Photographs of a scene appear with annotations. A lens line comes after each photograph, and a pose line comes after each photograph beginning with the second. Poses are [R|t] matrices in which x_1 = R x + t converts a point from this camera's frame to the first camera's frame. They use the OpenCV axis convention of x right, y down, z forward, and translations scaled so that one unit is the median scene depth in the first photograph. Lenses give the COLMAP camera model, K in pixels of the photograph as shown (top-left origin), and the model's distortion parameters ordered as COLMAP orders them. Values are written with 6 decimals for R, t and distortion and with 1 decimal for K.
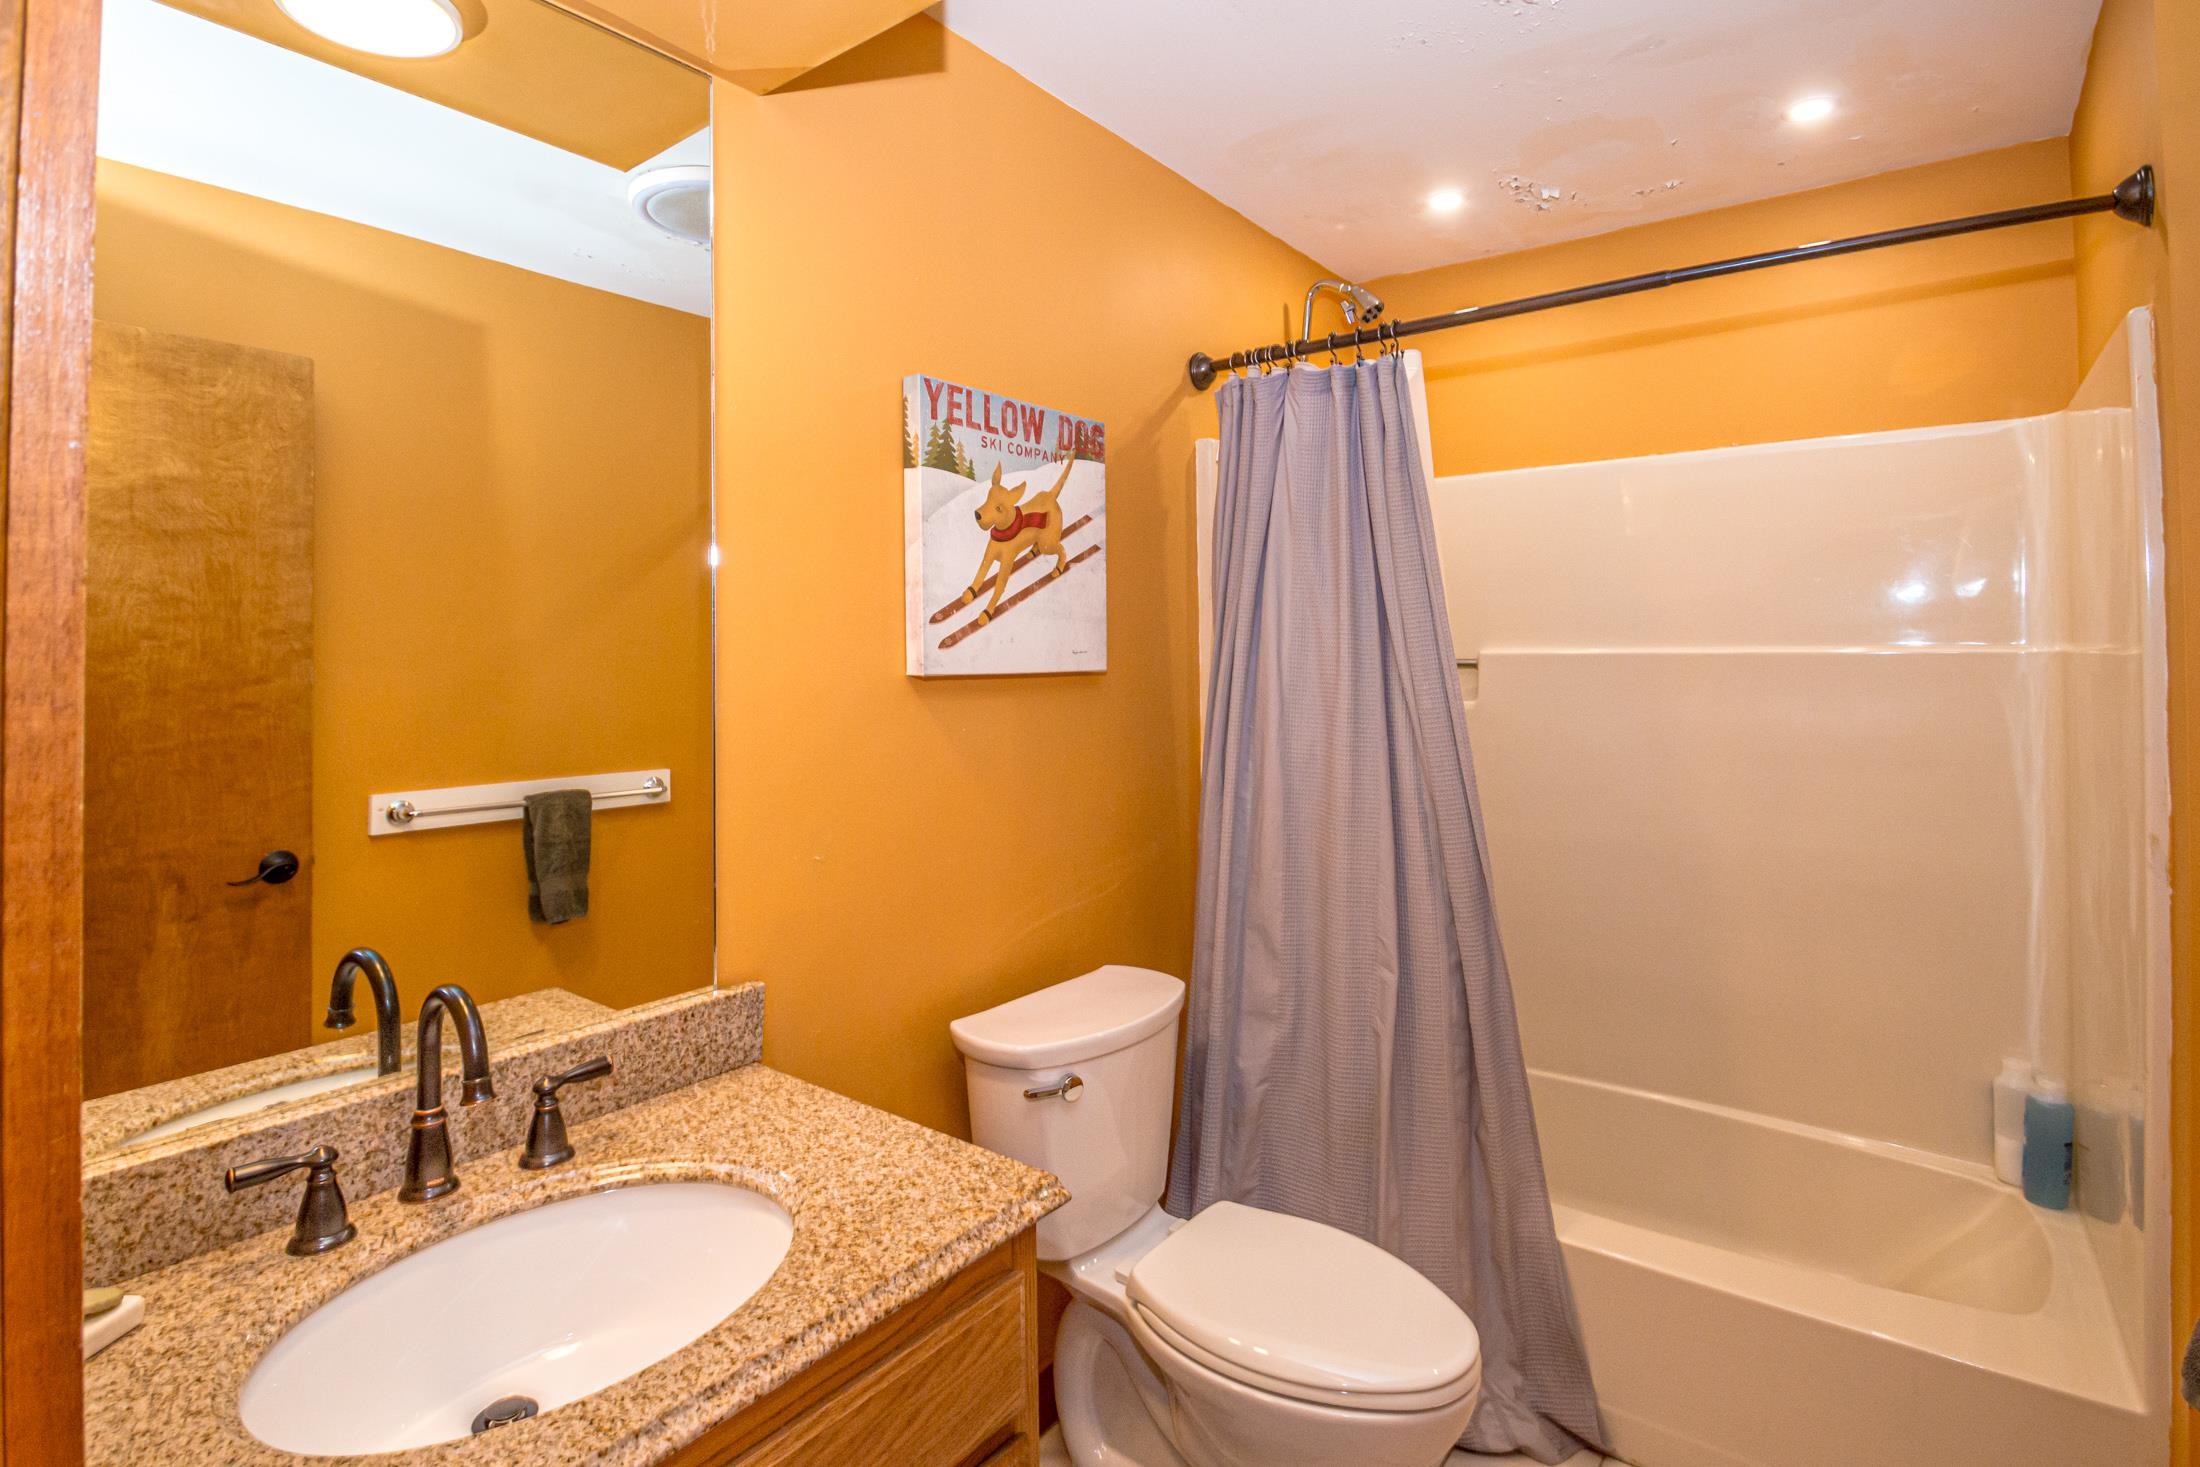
lens RADIAL K [[1079.6, 0, 1098.4], [0, 1079.6, 672.3], [0, 0, 1]] dist [0.004379, -0.012734]
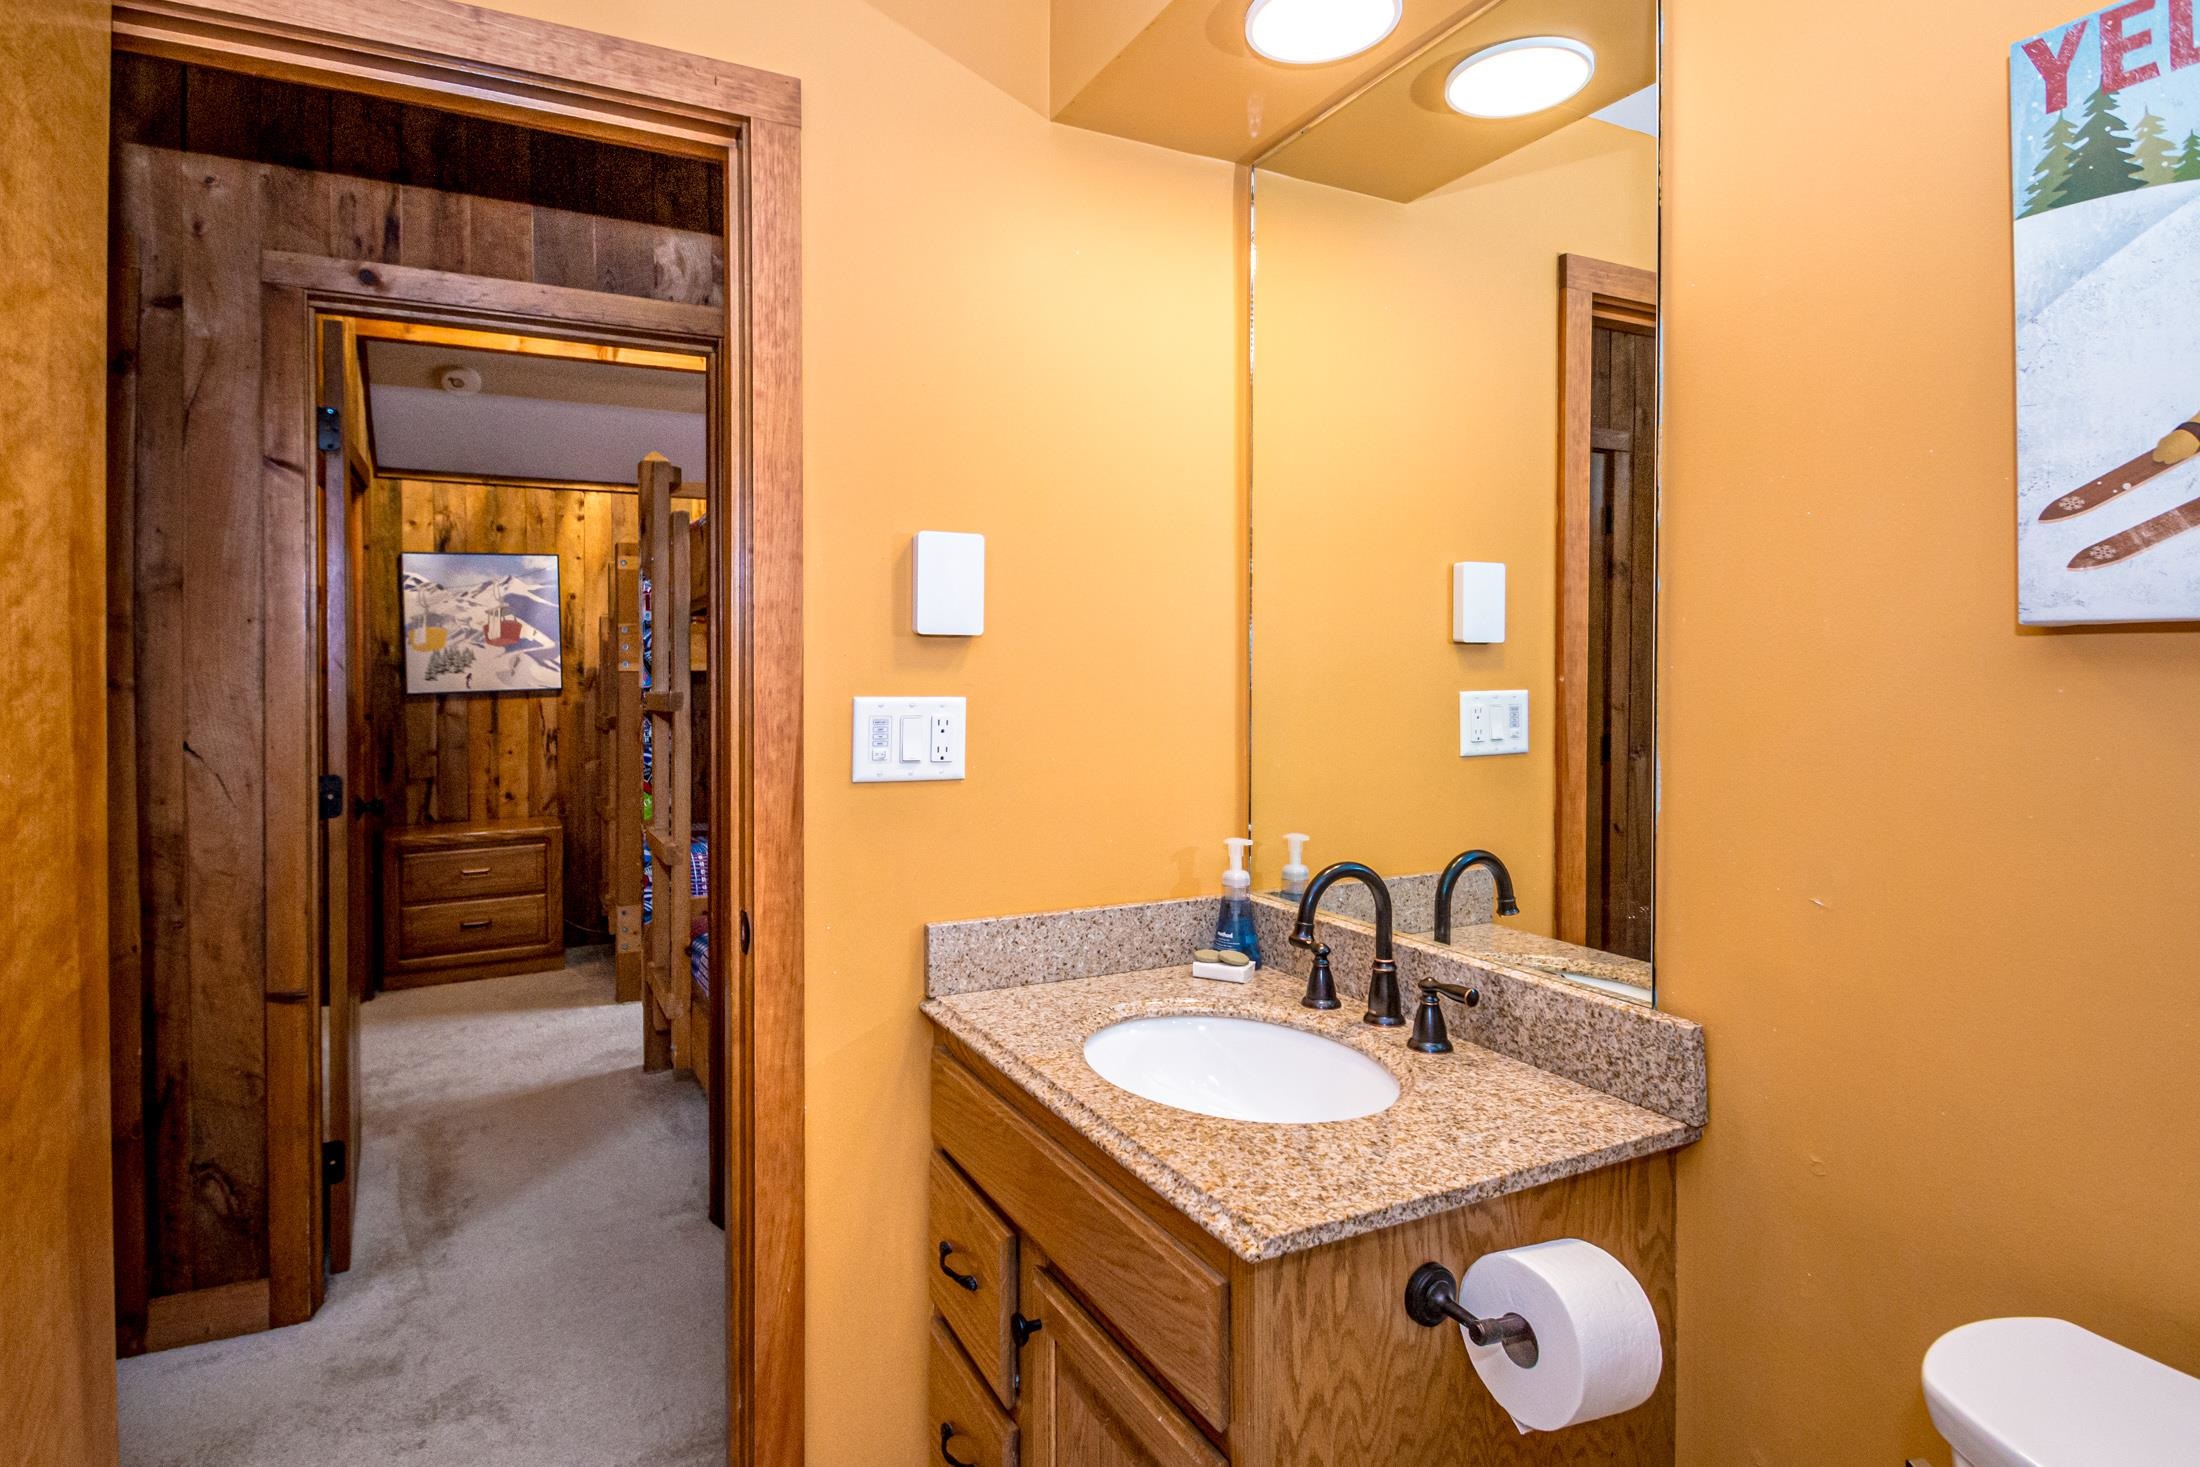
lens RADIAL K [[1213.8, 0, 1096.6], [0, 1213.8, 672.2], [0, 0, 1]] dist [0.001003, -0.000335]
pose [[-0.429770, 0.019737, -0.902723, 0.743223], [-0.001820, 0.999740, 0.022725, 0.018977], [0.902937, 0.011410, -0.429622, 1.132940]]
